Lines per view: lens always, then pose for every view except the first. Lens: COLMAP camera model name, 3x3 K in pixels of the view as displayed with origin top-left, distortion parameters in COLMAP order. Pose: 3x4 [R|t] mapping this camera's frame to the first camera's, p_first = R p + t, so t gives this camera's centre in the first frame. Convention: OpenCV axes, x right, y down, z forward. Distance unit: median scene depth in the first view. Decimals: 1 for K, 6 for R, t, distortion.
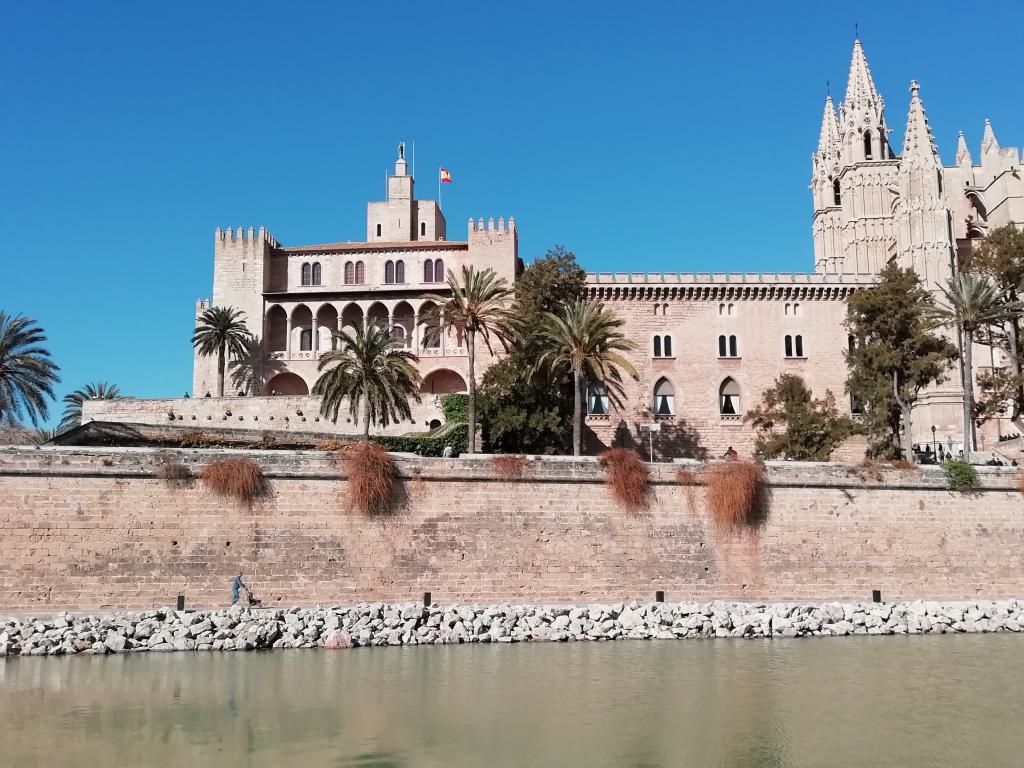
lens RADIAL K [[1065.1, 0, 543.3], [0, 1065.1, 387.0], [0, 0, 1]] dist [0.030831, 0.000000]
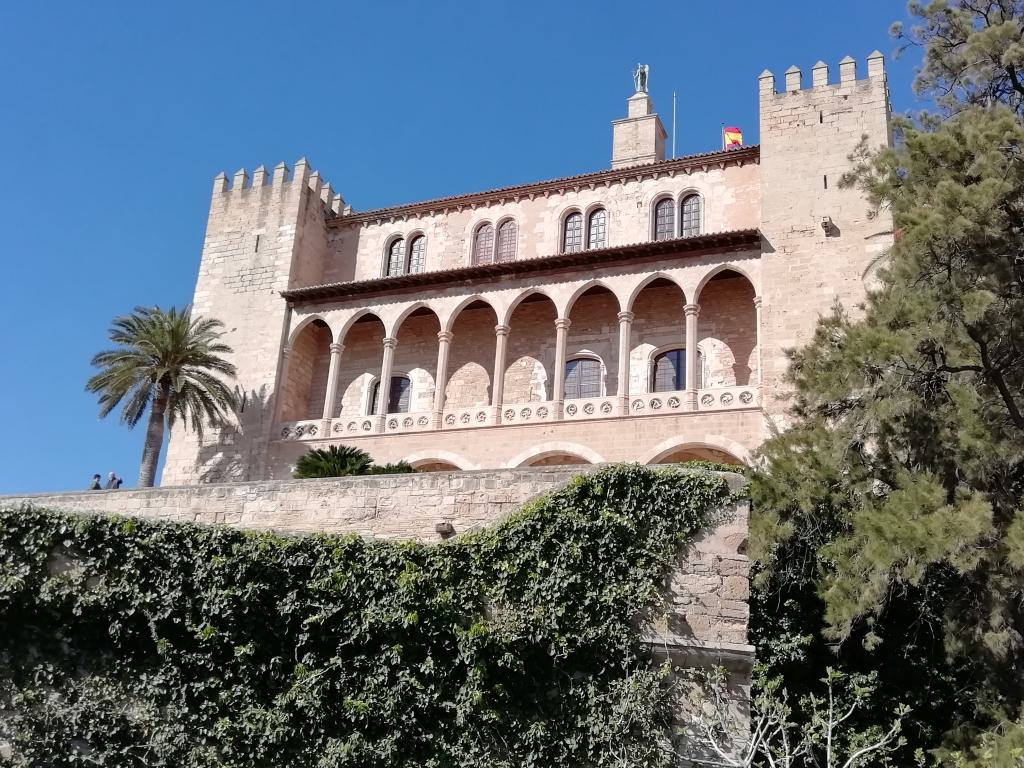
lens RADIAL K [[1120.2, 0, 514.5], [0, 1120.2, 380.9], [0, 0, 1]] dist [0.063689, 0.000000]
pose [[0.944618, -0.046970, -0.324794, -0.025936], [-0.023826, 0.977277, -0.210625, 0.042084], [0.327306, 0.206699, 0.922034, 0.609784]]
